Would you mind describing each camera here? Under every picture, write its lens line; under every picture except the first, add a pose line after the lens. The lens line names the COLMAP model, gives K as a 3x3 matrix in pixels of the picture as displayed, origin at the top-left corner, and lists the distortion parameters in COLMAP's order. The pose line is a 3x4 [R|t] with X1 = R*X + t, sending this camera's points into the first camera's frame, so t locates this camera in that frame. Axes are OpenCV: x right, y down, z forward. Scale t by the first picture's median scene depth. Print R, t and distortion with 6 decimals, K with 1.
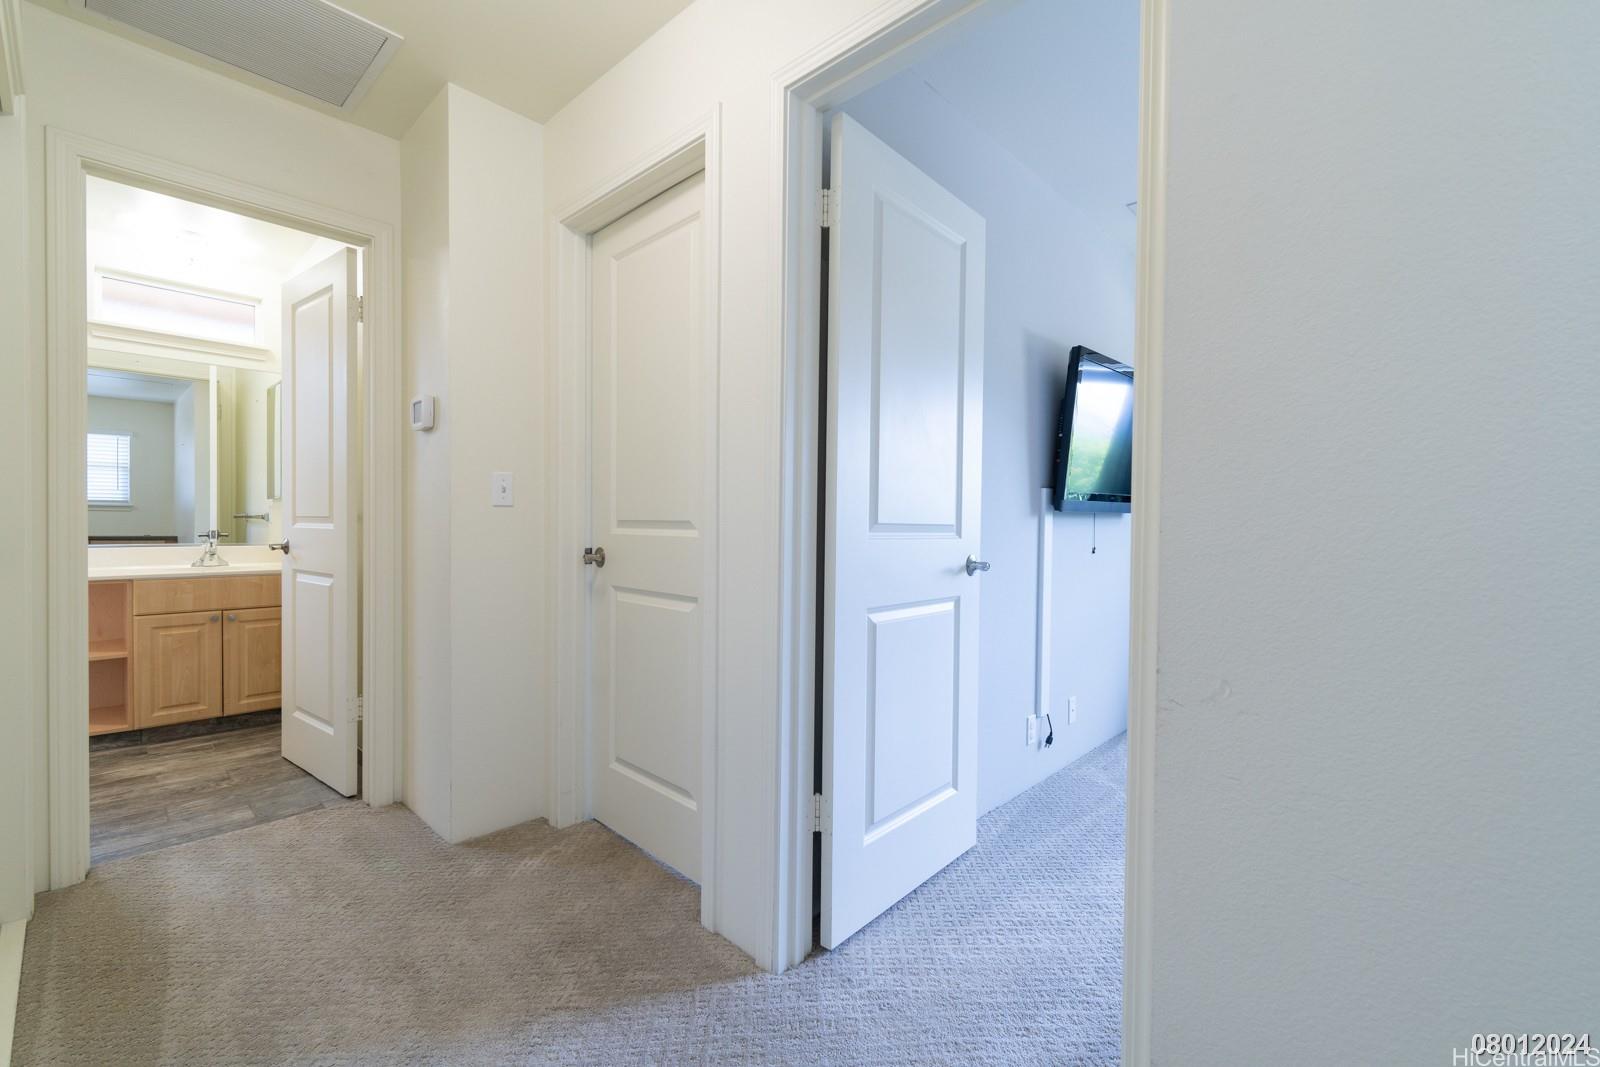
lens RADIAL K [[683.9, 0, 803.4], [0, 683.9, 533.5], [0, 0, 1]] dist [0.001477, 0.000083]
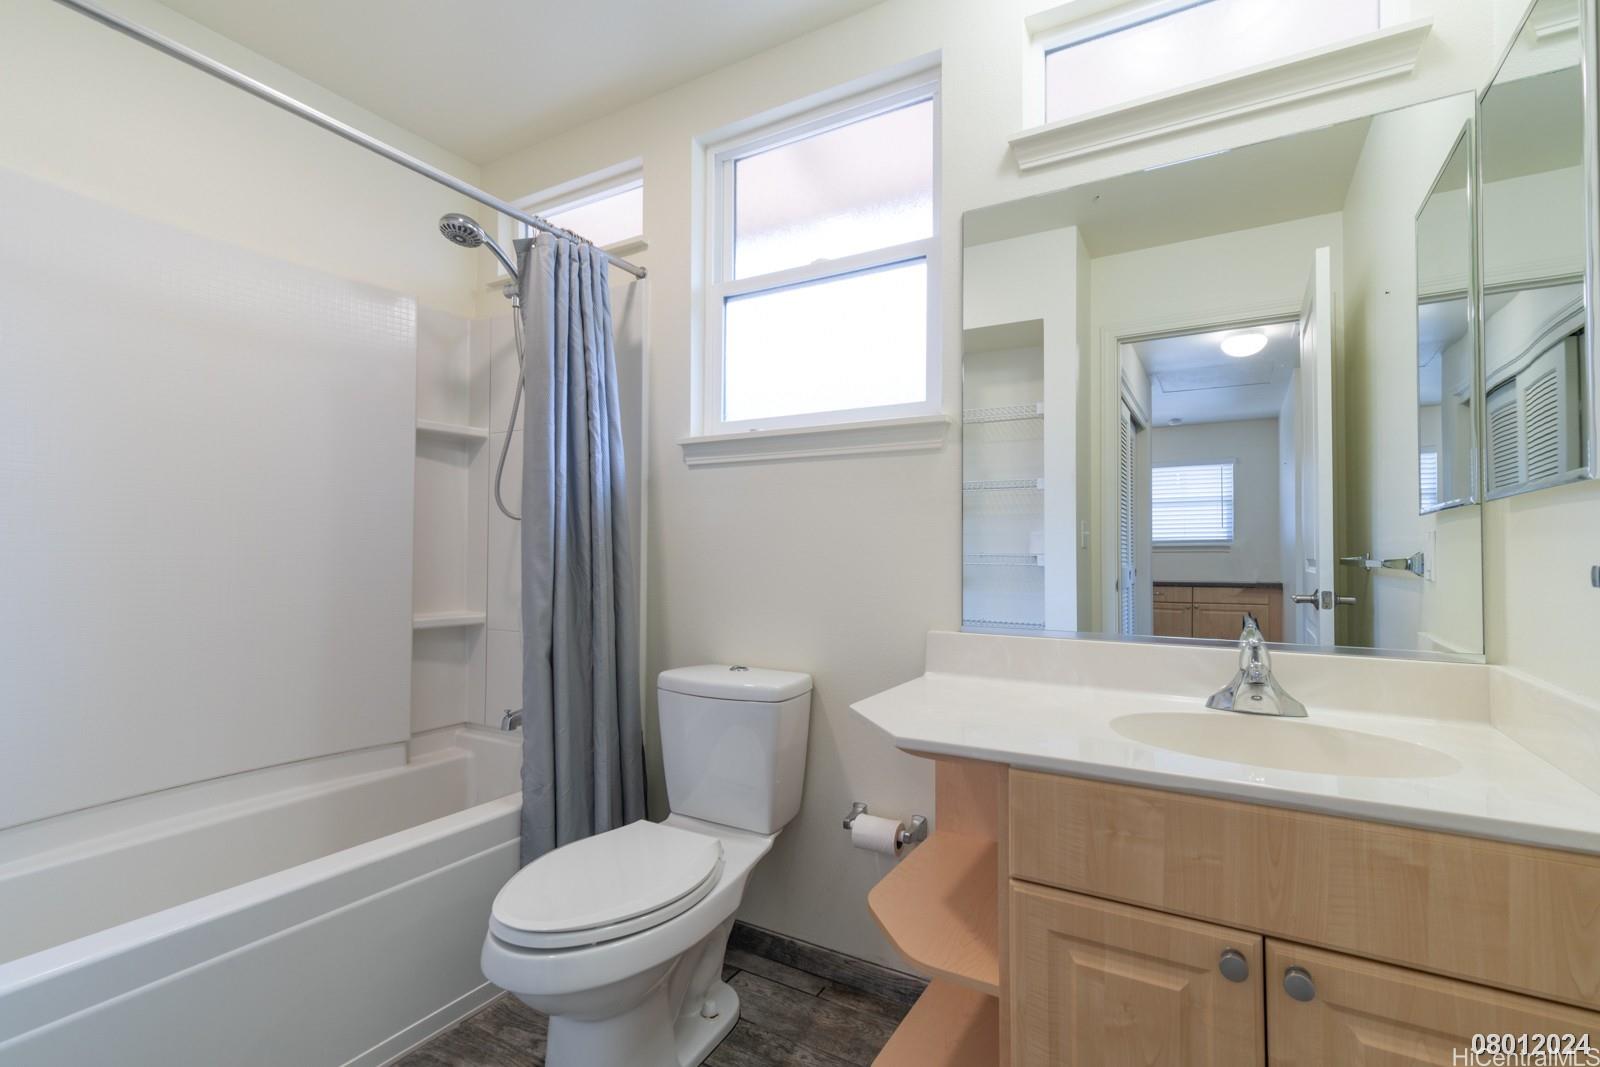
lens RADIAL K [[683.9, 0, 803.4], [0, 683.9, 533.5], [0, 0, 1]] dist [0.001477, 0.000083]
pose [[0.193271, -0.034411, -0.980542, -0.582379], [-0.021151, 0.999006, -0.039228, -0.023135], [0.980917, 0.028321, 0.192352, 0.723408]]
